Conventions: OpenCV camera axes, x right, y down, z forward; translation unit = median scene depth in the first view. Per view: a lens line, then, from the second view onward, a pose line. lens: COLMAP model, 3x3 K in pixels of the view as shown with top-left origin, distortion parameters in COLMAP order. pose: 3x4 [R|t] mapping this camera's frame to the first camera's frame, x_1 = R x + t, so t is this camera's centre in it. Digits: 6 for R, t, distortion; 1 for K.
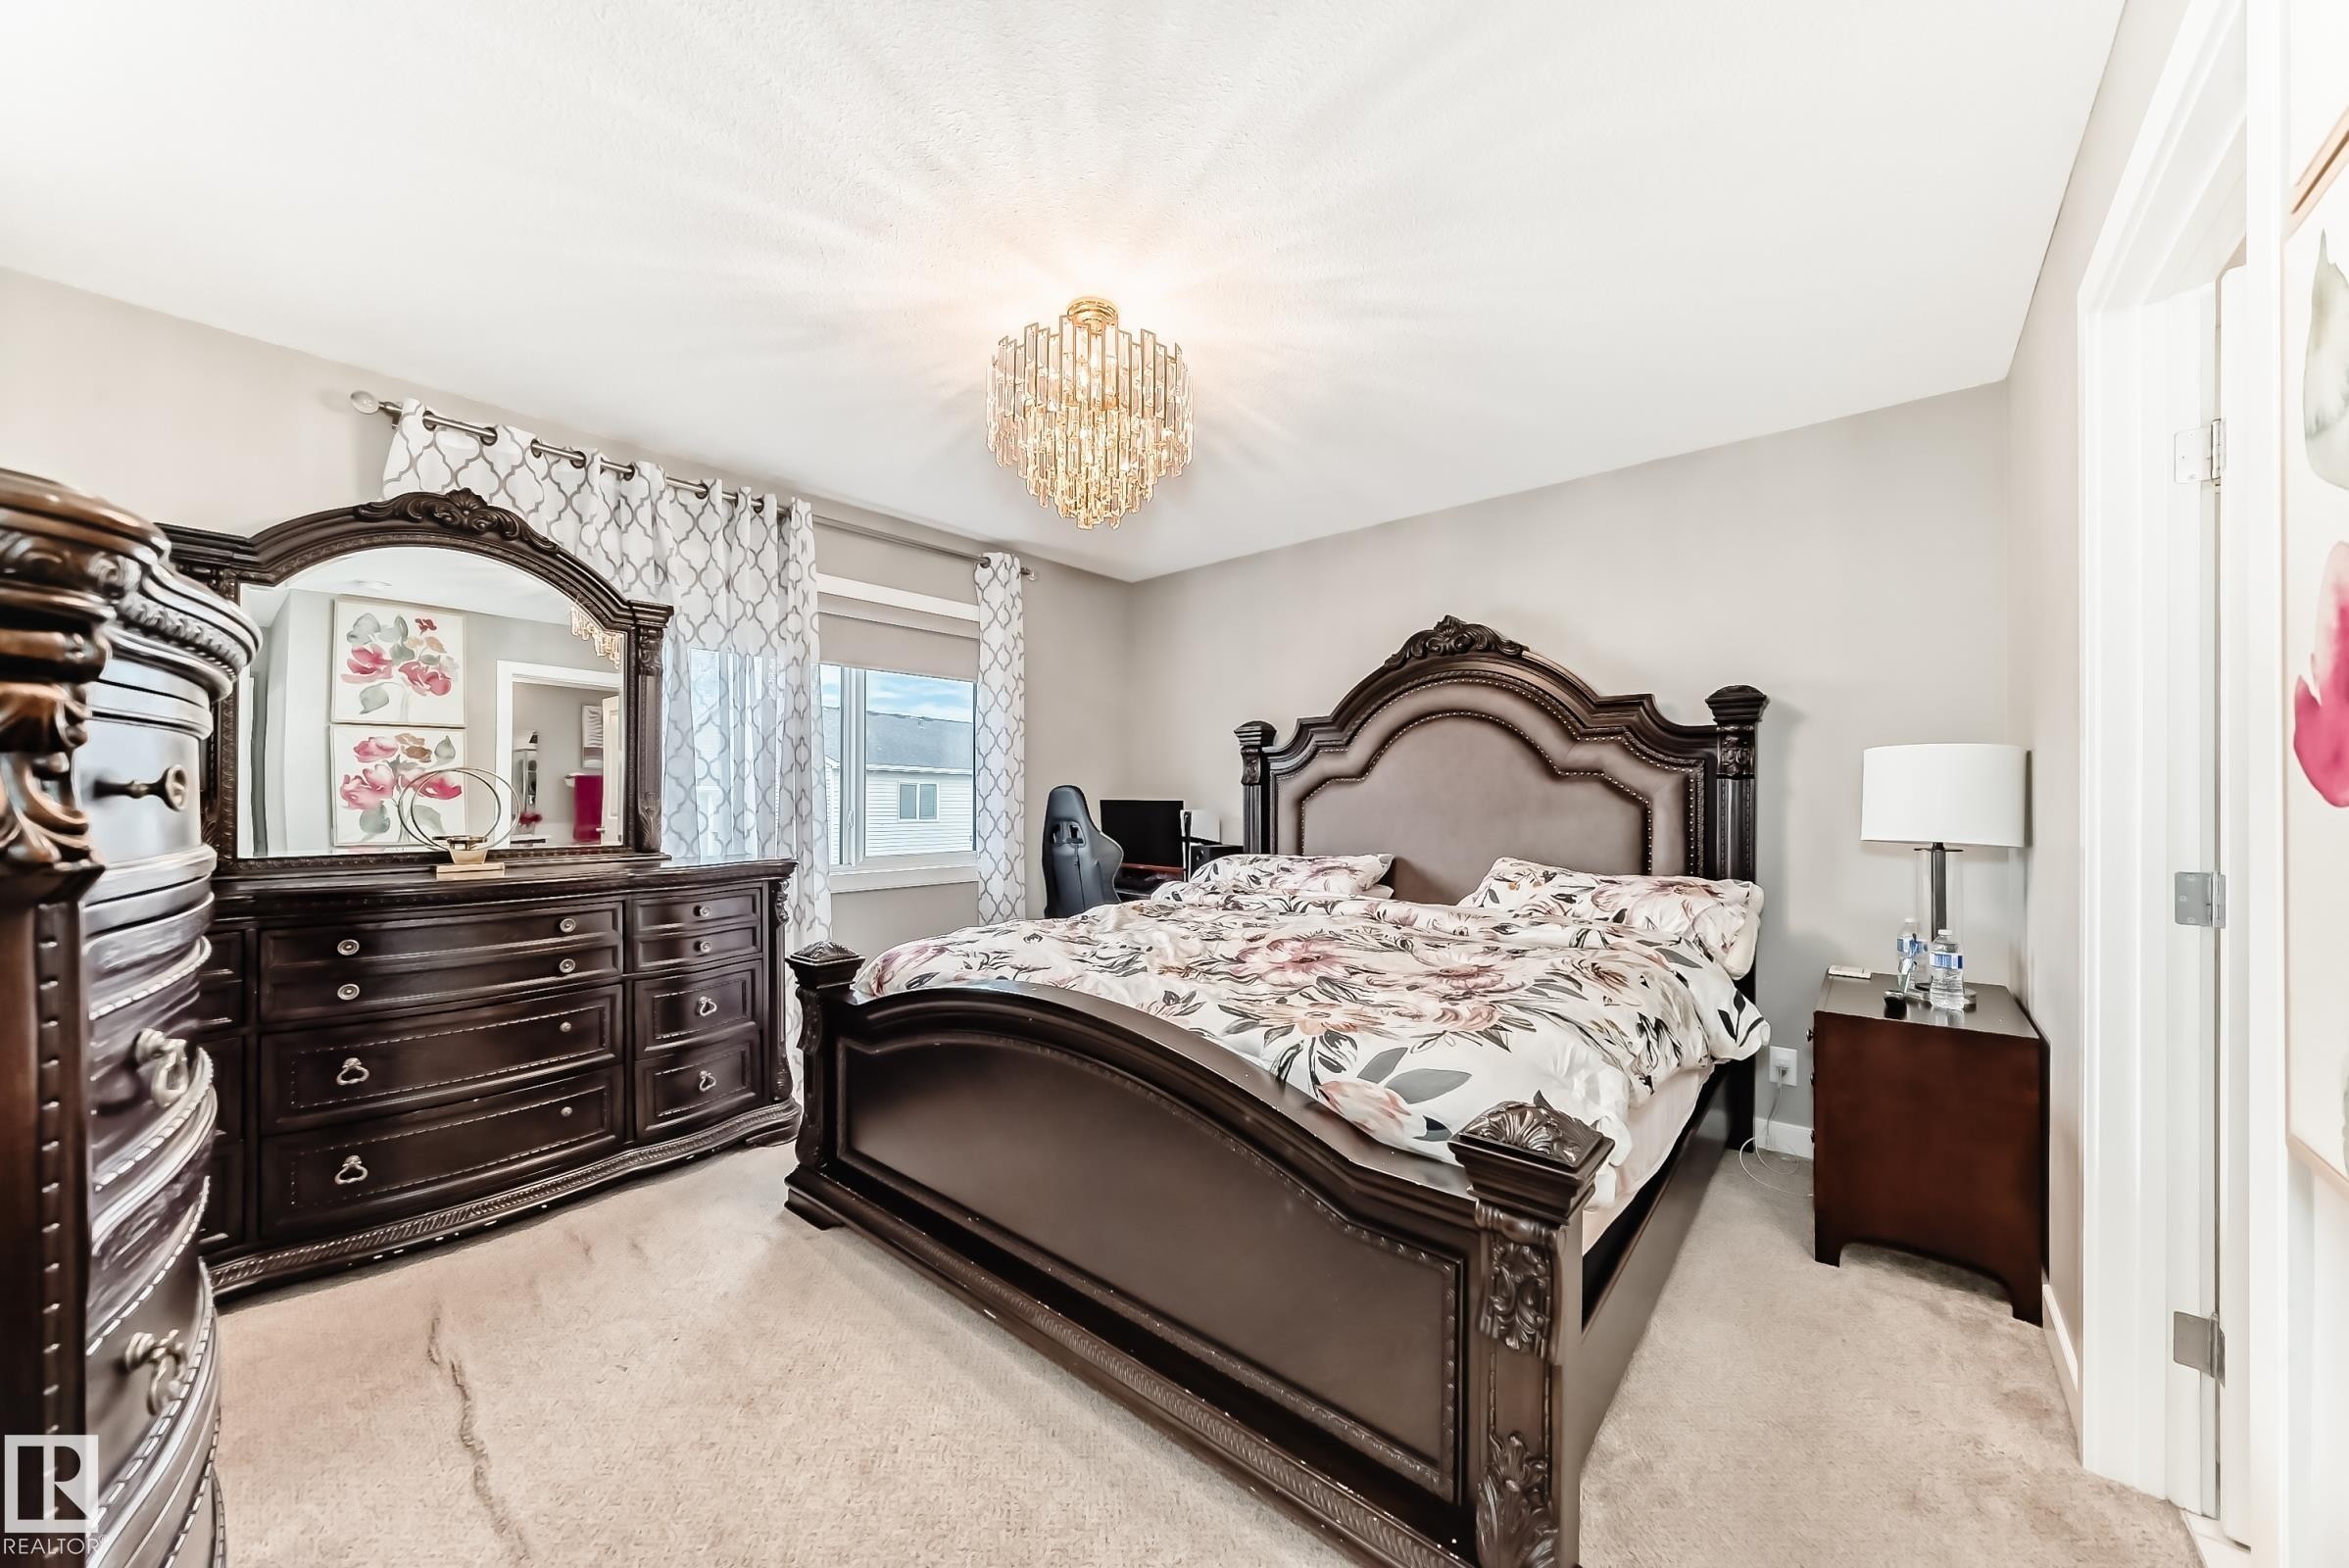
lens RADIAL K [[832.9, 0, 1185.3], [0, 832.9, 792.1], [0, 0, 1]] dist [-0.012320, -0.000056]
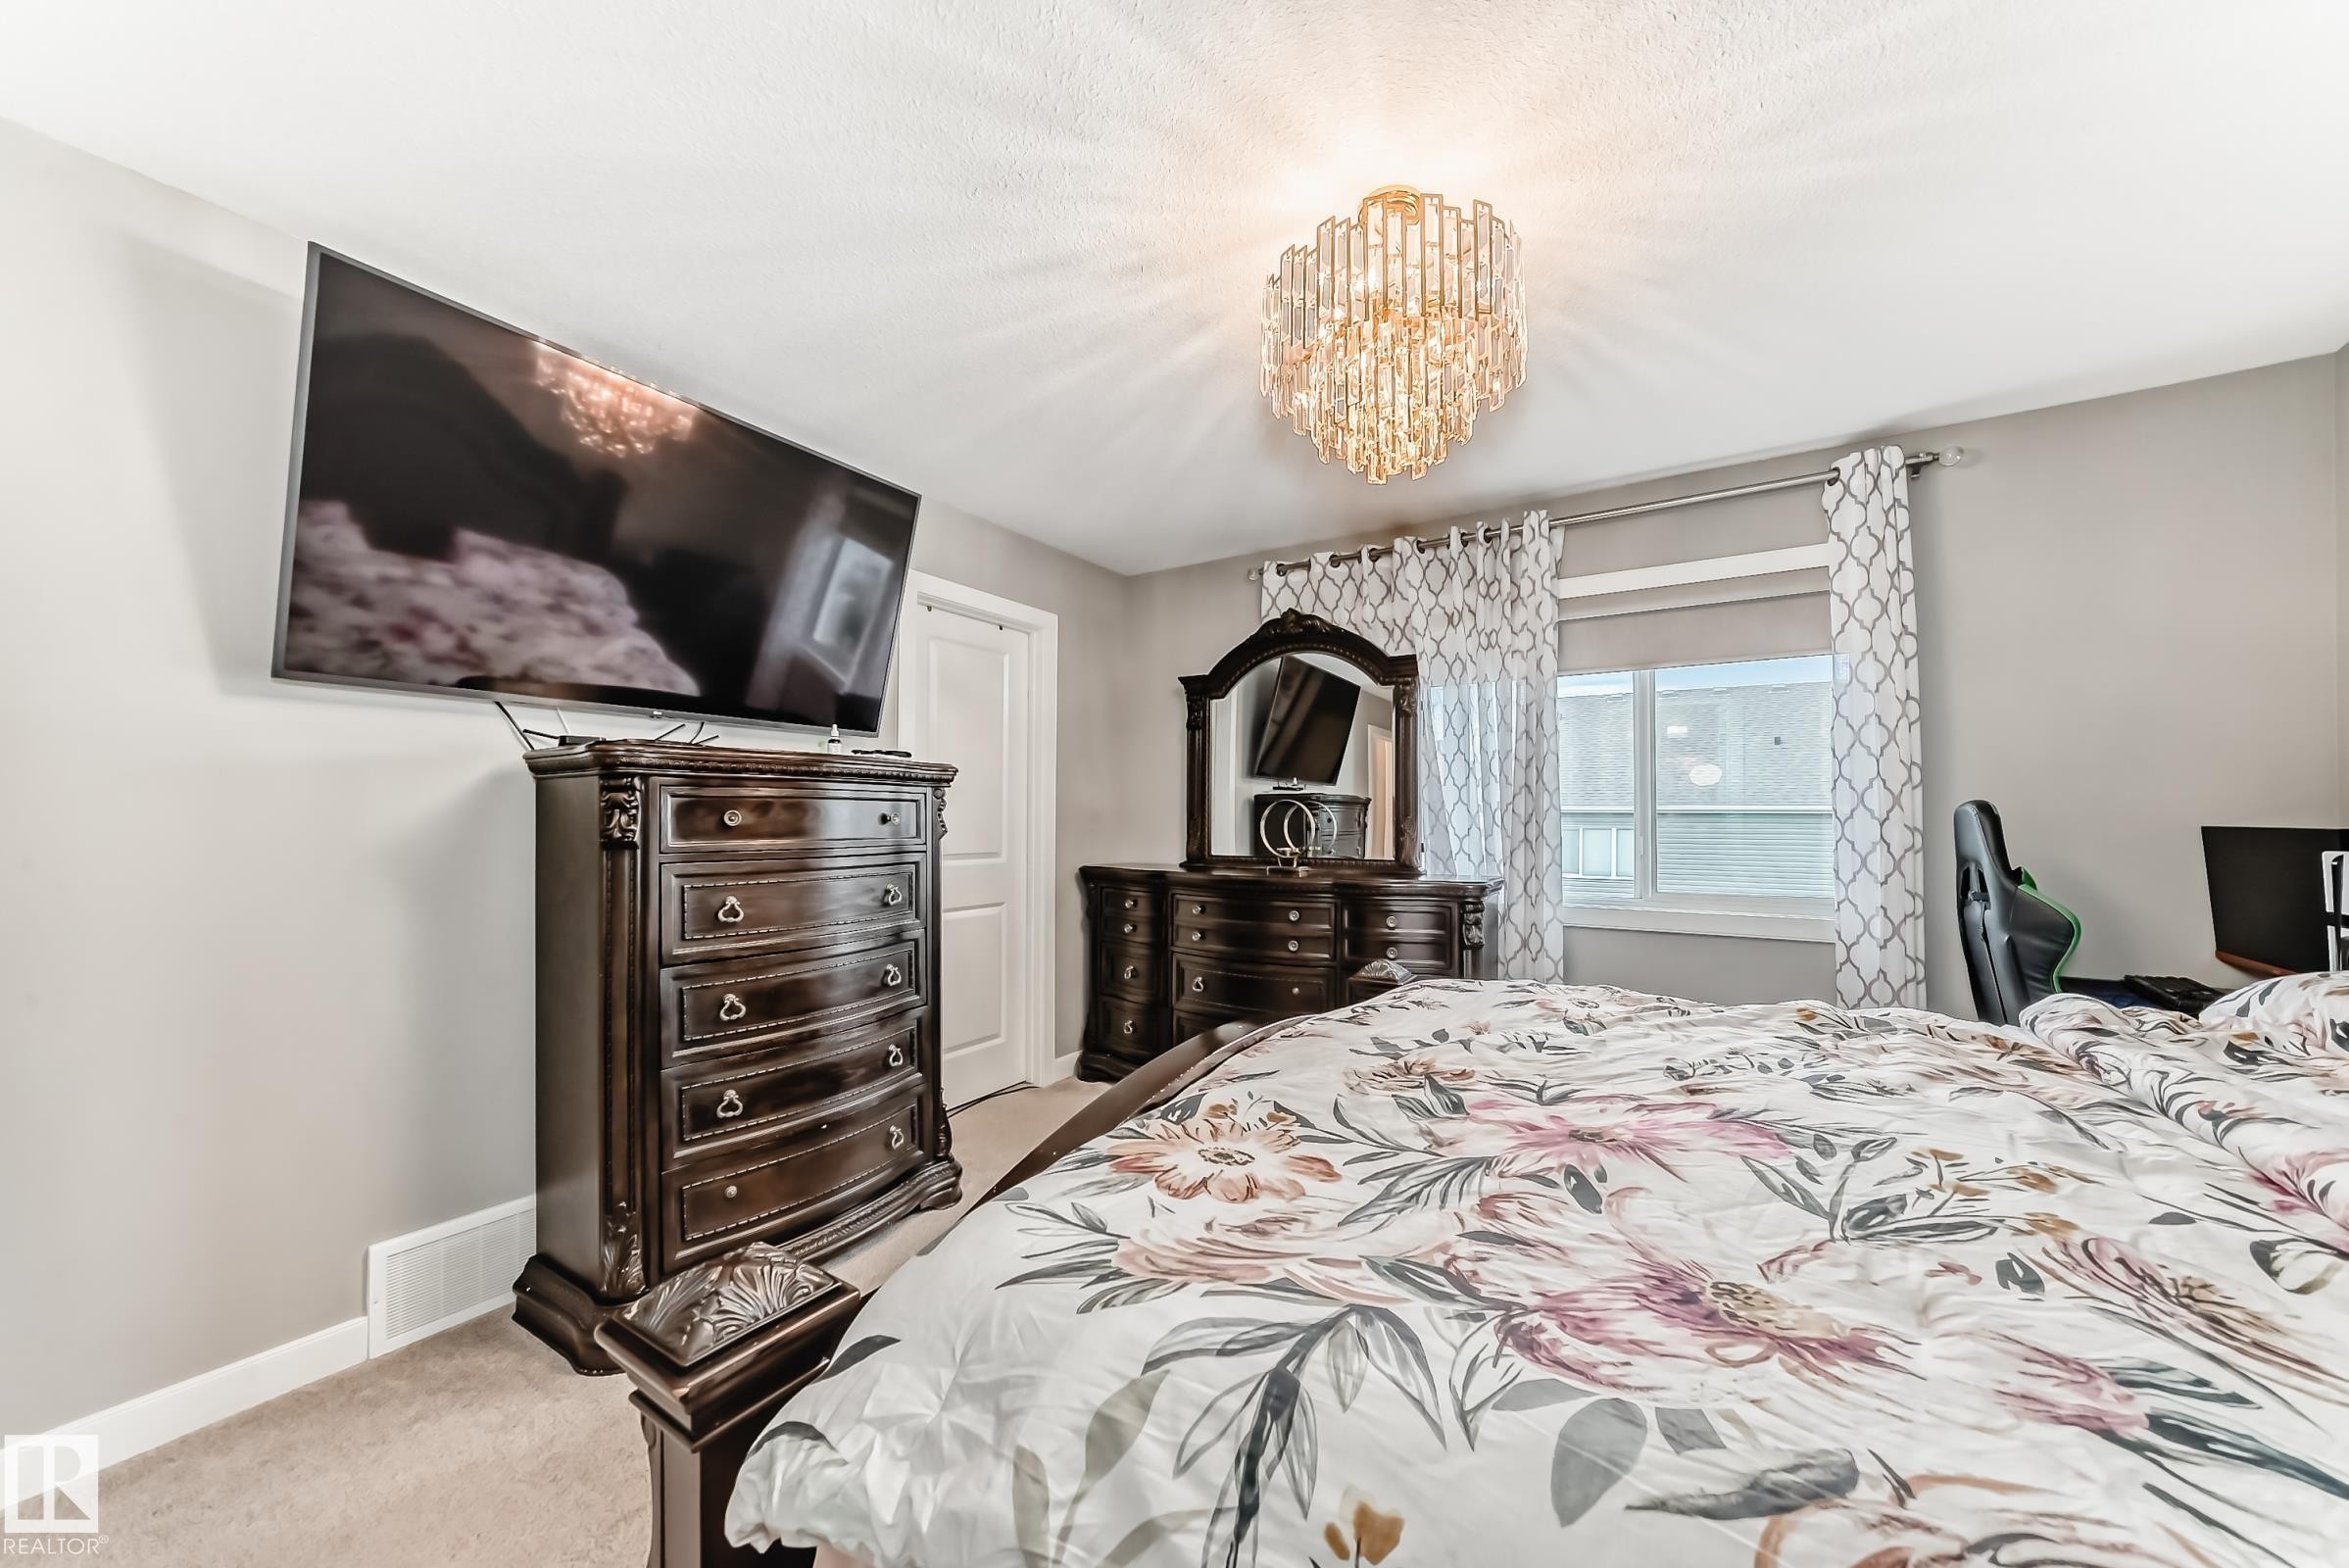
lens RADIAL K [[832.9, 0, 1186.2], [0, 832.9, 800.6], [0, 0, 1]] dist [-0.012320, -0.000056]
pose [[0.153989, -0.021061, -0.987848, 0.341880], [0.004708, 0.999777, -0.020581, 0.001032], [0.988061, -0.001482, 0.154054, 0.370489]]
